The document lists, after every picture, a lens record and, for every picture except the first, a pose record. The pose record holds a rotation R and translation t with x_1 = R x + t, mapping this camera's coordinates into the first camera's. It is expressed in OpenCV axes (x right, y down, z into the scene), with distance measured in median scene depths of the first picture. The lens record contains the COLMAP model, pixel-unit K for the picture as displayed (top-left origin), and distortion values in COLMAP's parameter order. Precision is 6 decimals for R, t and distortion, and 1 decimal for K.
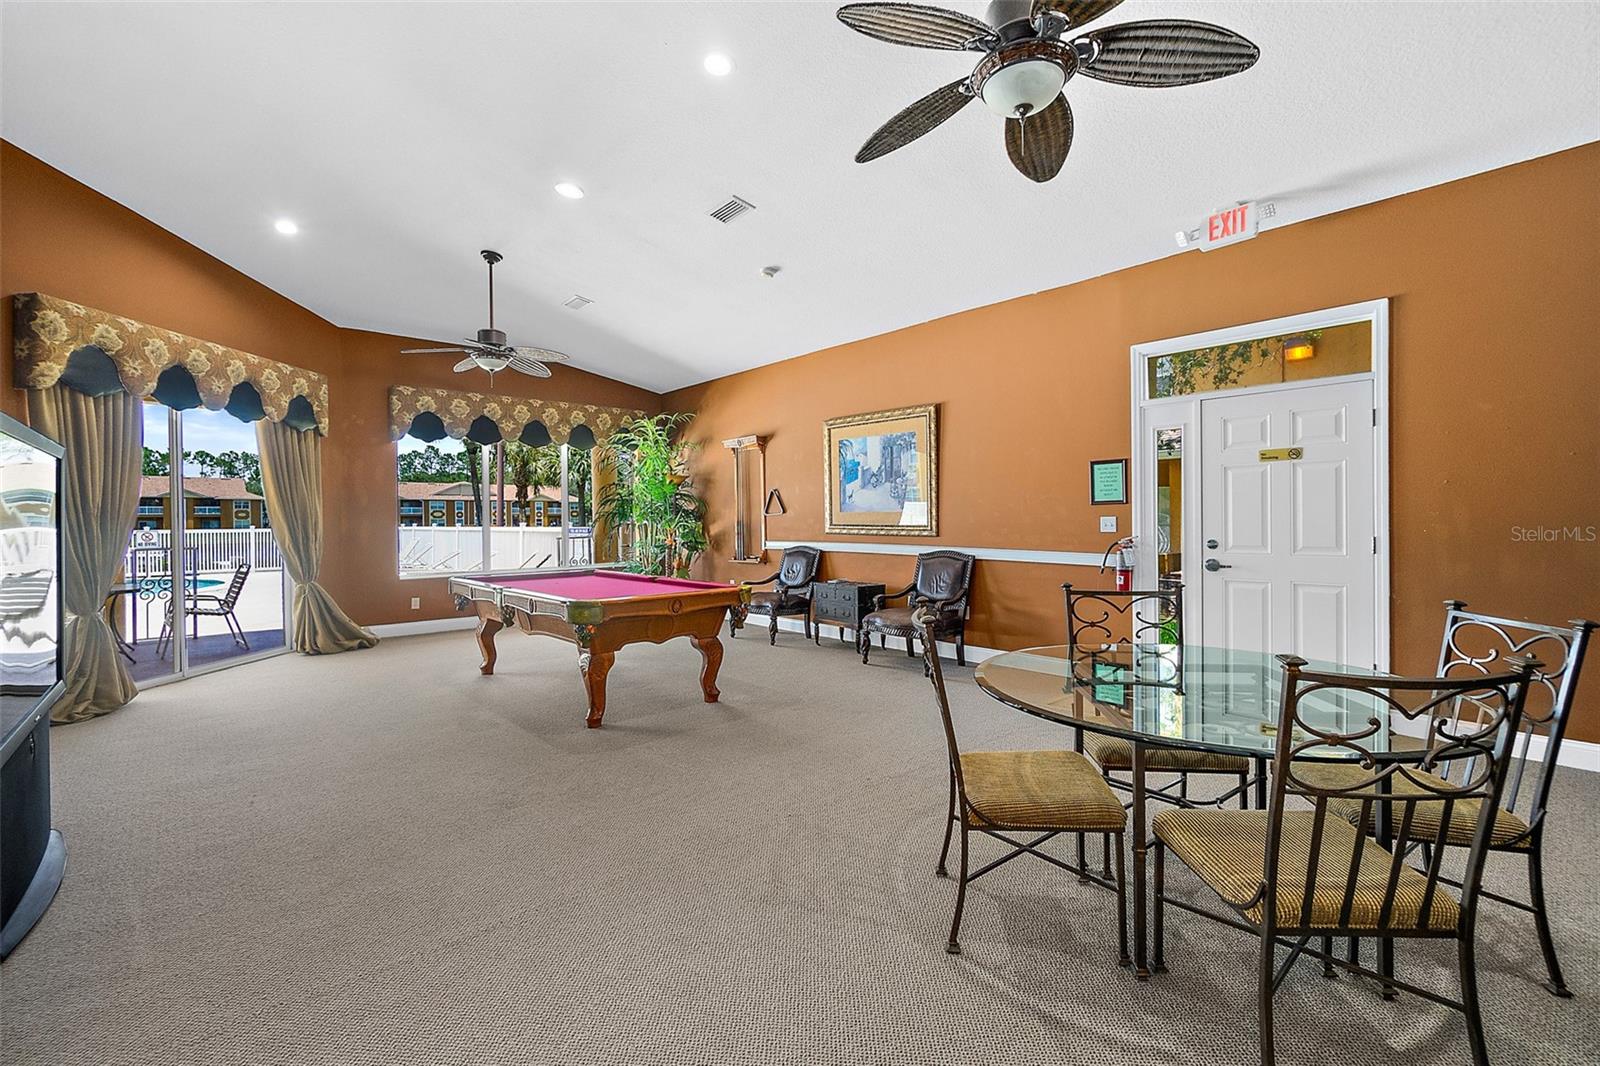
lens RADIAL K [[710.4, 0, 811.1], [0, 710.4, 523.2], [0, 0, 1]] dist [0.004342, 0.000869]
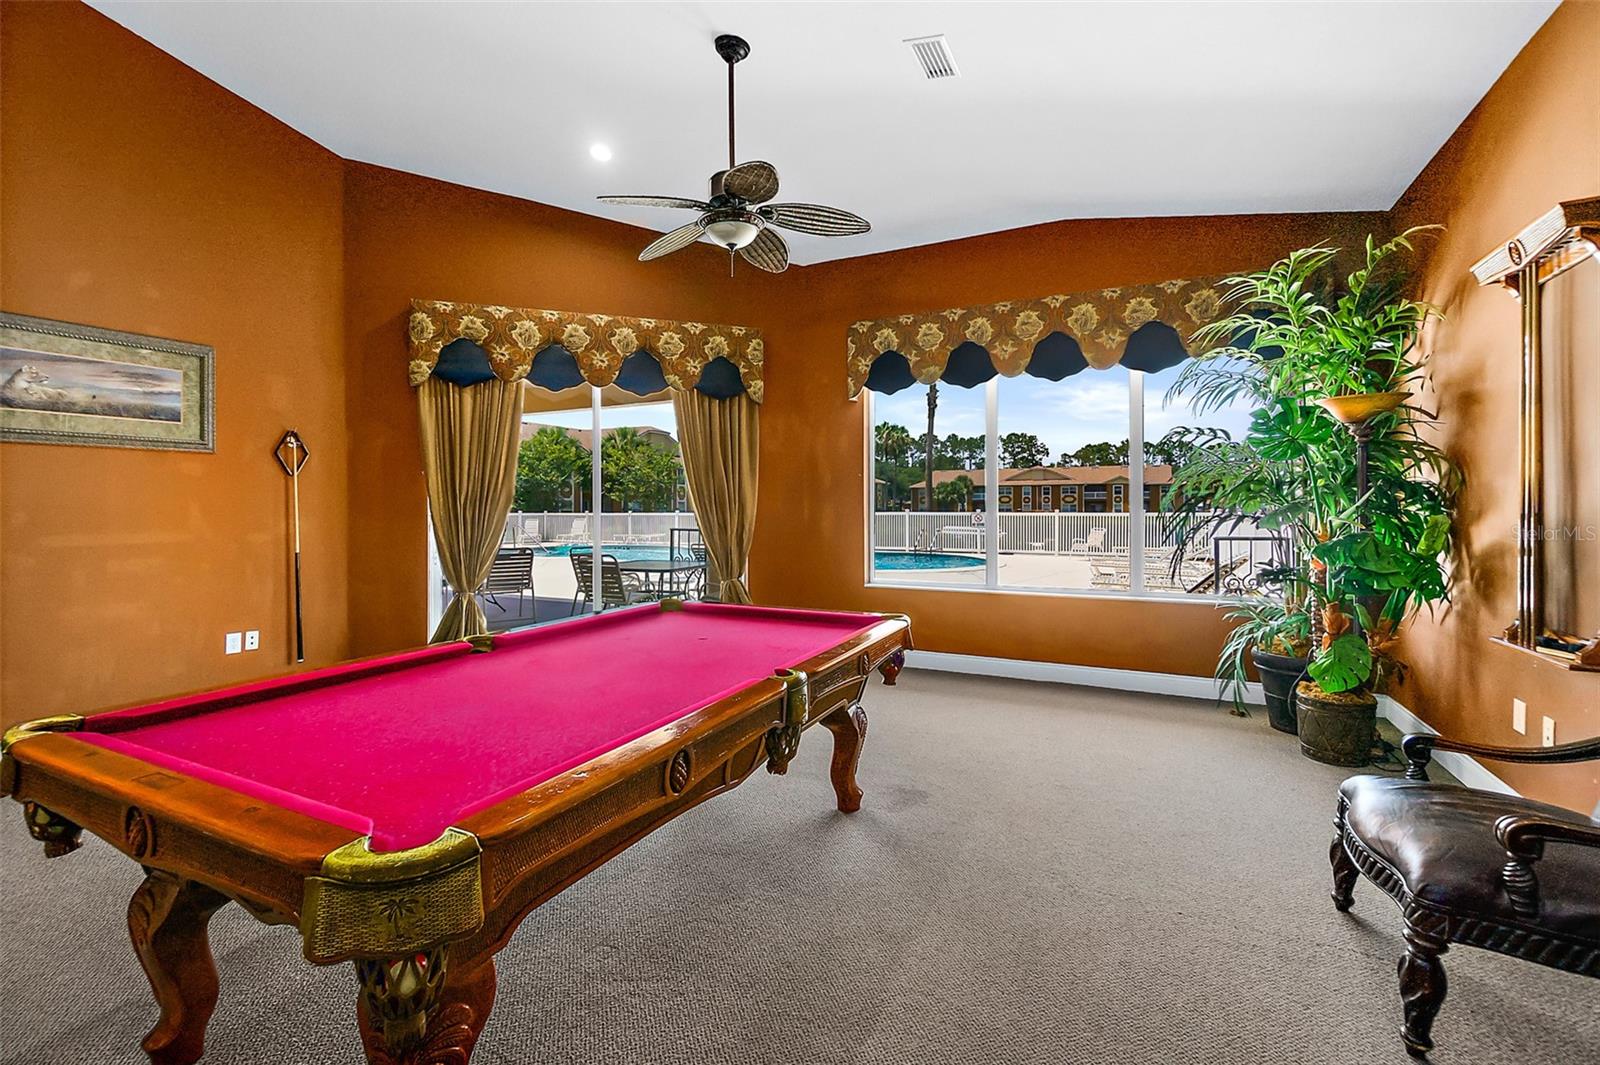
lens RADIAL K [[710.4, 0, 792.1], [0, 710.4, 510.3], [0, 0, 1]] dist [0.004342, 0.000869]
pose [[0.343795, 0.011434, -0.938975, 0.088101], [-0.006330, 0.999931, 0.009859, -0.006277], [0.939023, 0.002554, 0.343844, 0.678717]]
